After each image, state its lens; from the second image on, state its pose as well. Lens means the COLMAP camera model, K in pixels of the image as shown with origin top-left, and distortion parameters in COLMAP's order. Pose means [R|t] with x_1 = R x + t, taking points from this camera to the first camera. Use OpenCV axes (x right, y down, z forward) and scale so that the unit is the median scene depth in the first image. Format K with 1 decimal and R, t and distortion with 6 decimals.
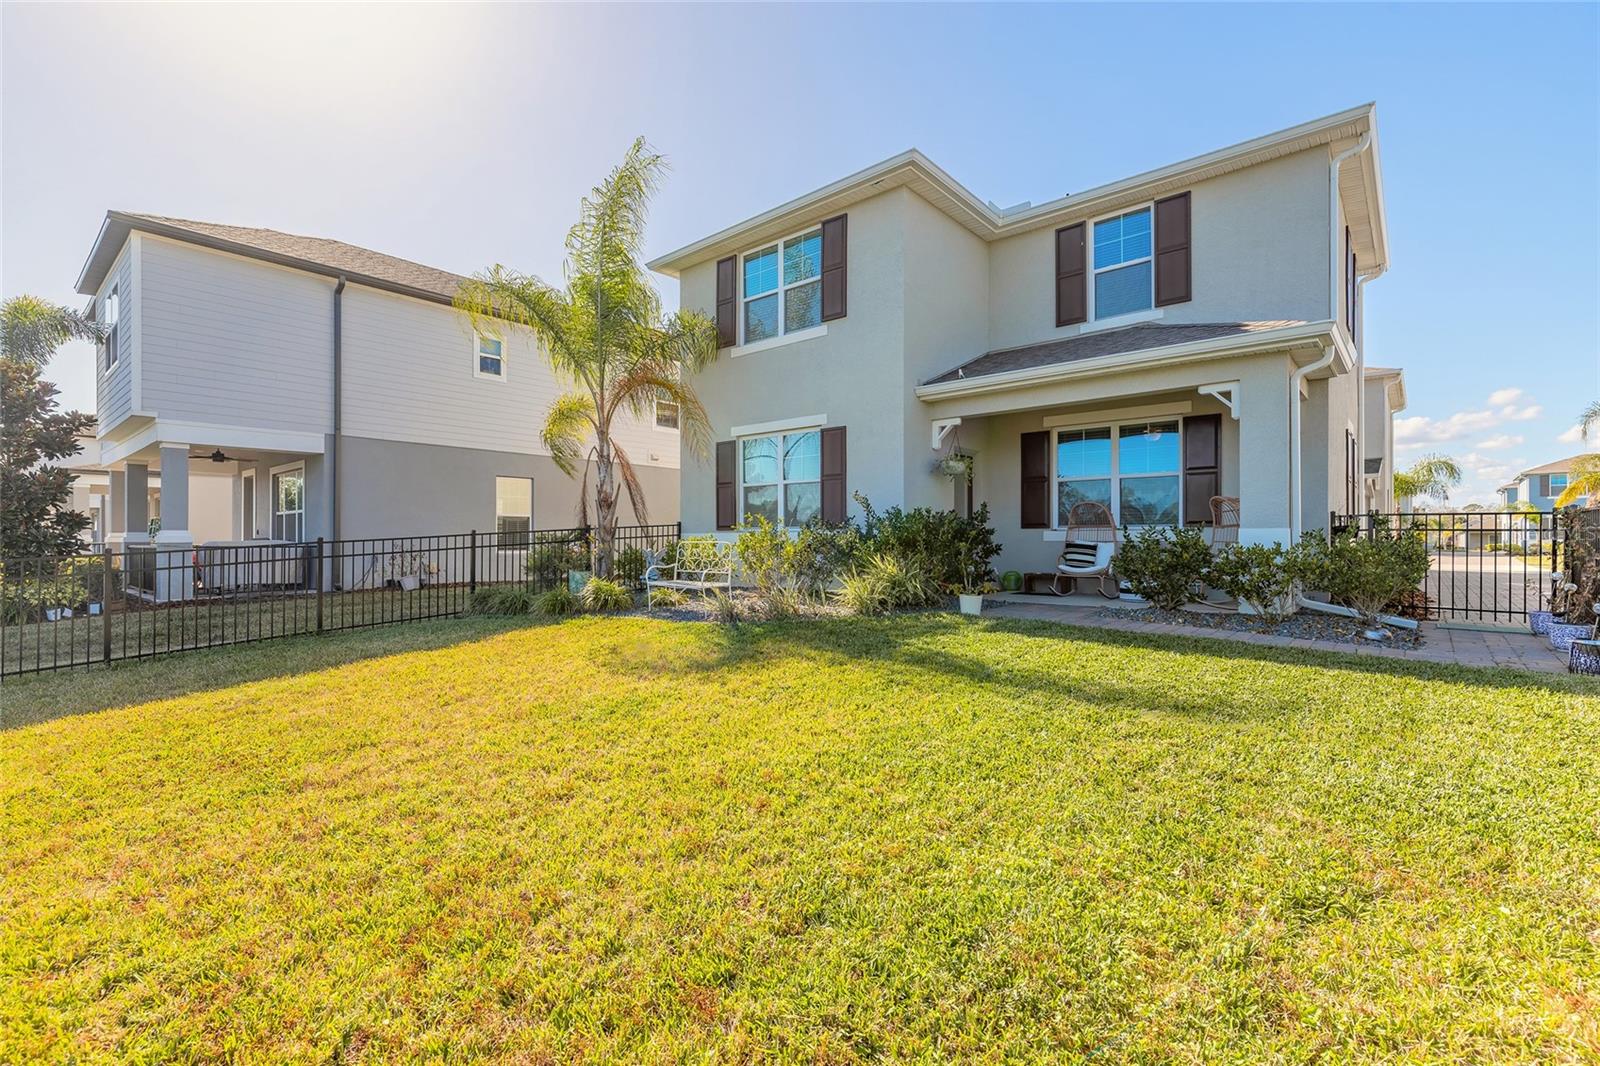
lens RADIAL K [[736.7, 0, 803.6], [0, 736.7, 541.5], [0, 0, 1]] dist [-0.000485, 0.000166]
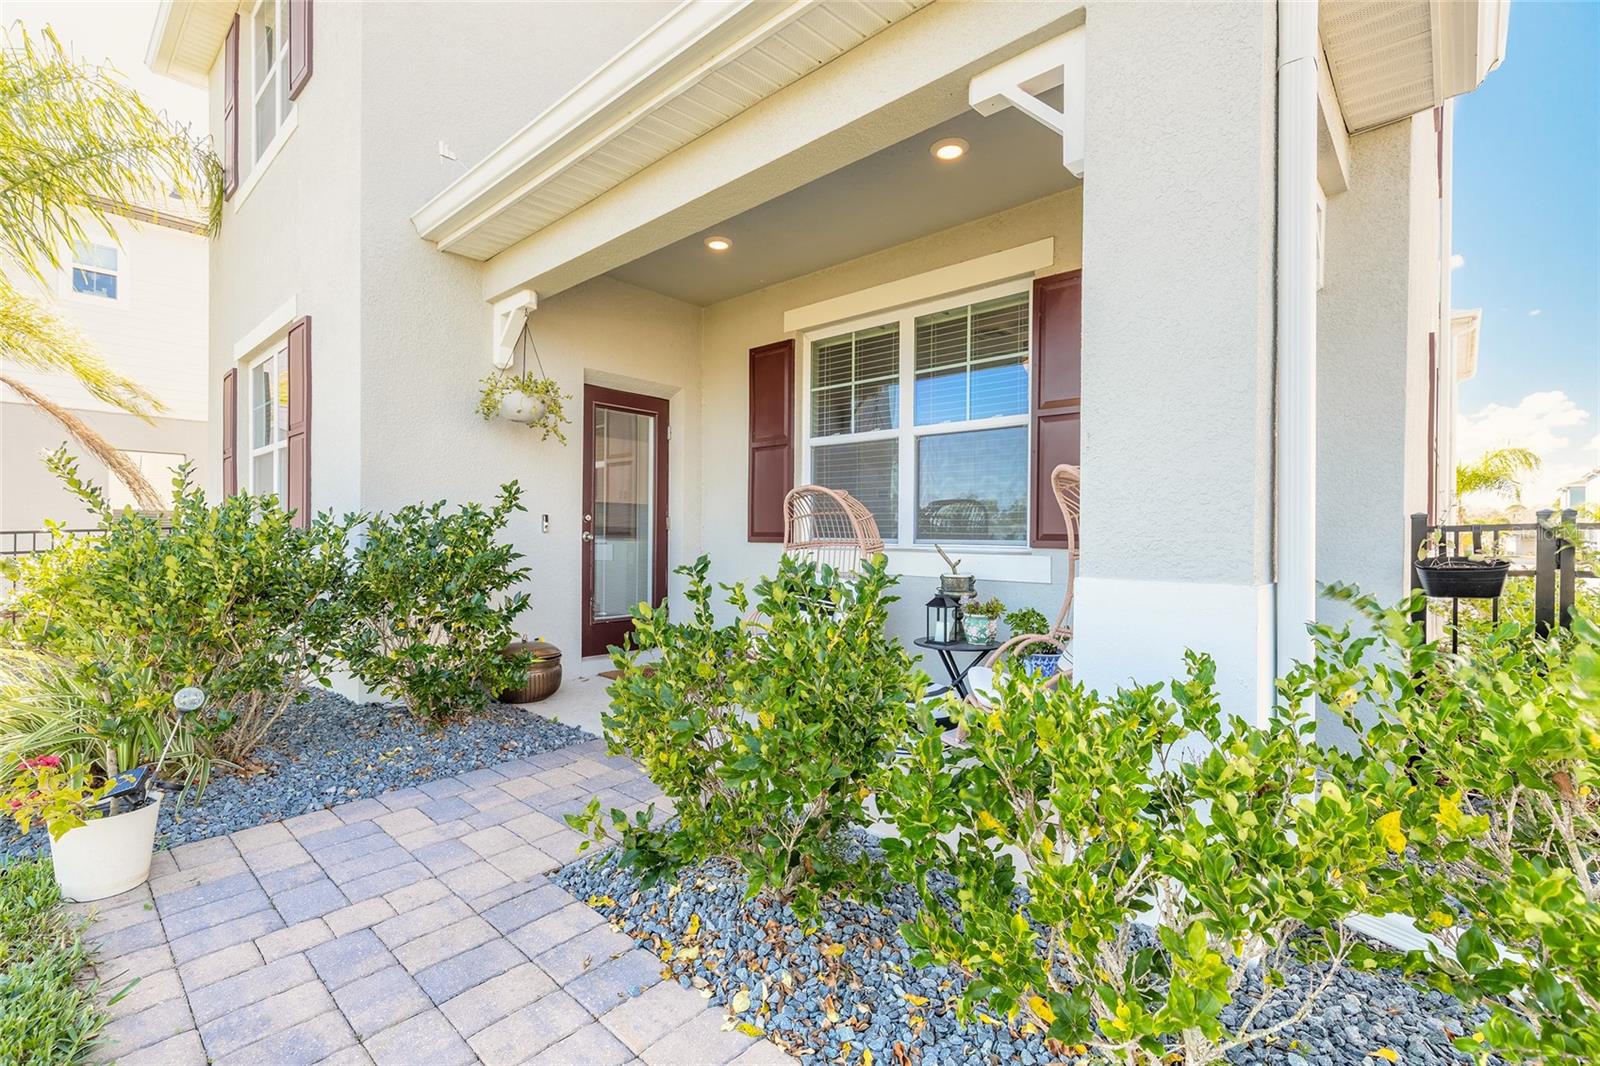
lens RADIAL K [[736.7, 0, 794.2], [0, 736.7, 535.8], [0, 0, 1]] dist [-0.000485, 0.000166]
pose [[0.999366, 0.014588, -0.032481, 0.461303], [-0.014793, 0.999872, -0.006098, -0.026046], [0.032388, 0.006575, 0.999454, 0.679460]]
